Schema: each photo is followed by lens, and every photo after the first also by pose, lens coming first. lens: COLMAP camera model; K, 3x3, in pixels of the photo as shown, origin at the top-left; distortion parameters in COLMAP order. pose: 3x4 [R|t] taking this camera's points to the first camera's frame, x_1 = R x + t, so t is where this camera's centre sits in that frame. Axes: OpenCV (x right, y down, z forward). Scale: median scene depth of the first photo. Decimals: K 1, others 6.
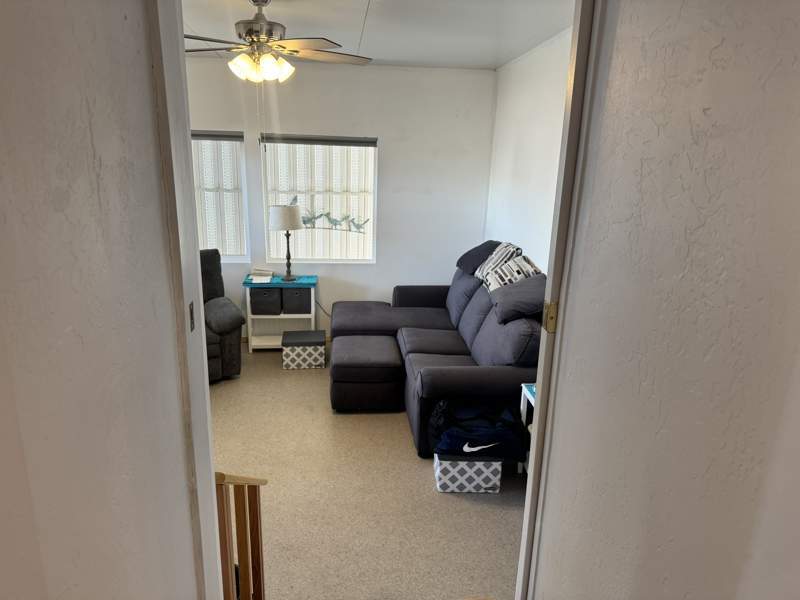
lens RADIAL K [[572.4, 0, 397.8], [0, 572.4, 296.2], [0, 0, 1]] dist [0.147242, -0.220832]
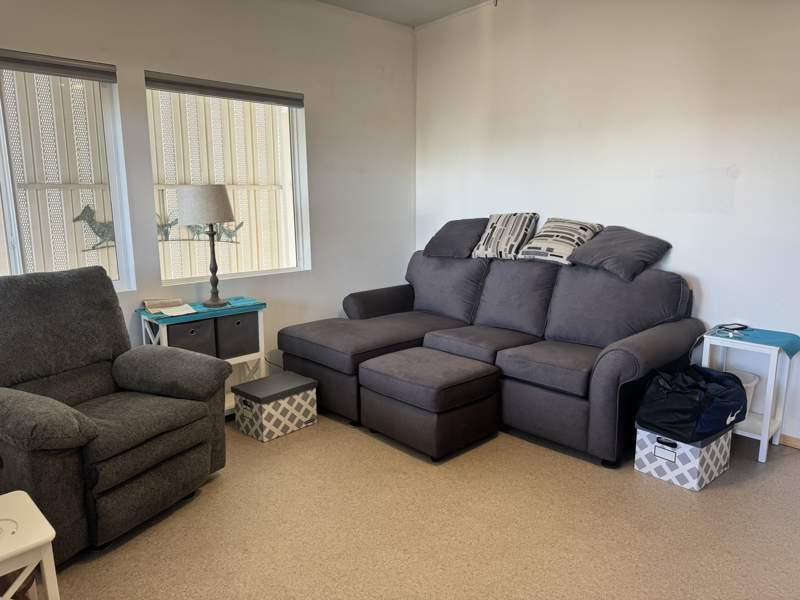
lens RADIAL K [[572.4, 0, 397.8], [0, 572.4, 296.2], [0, 0, 1]] dist [0.147242, -0.220832]
pose [[0.784178, -0.142855, 0.603868, -0.423573], [0.200460, 0.979283, -0.028650, 0.019781], [-0.587265, 0.143518, 0.796569, 0.385729]]
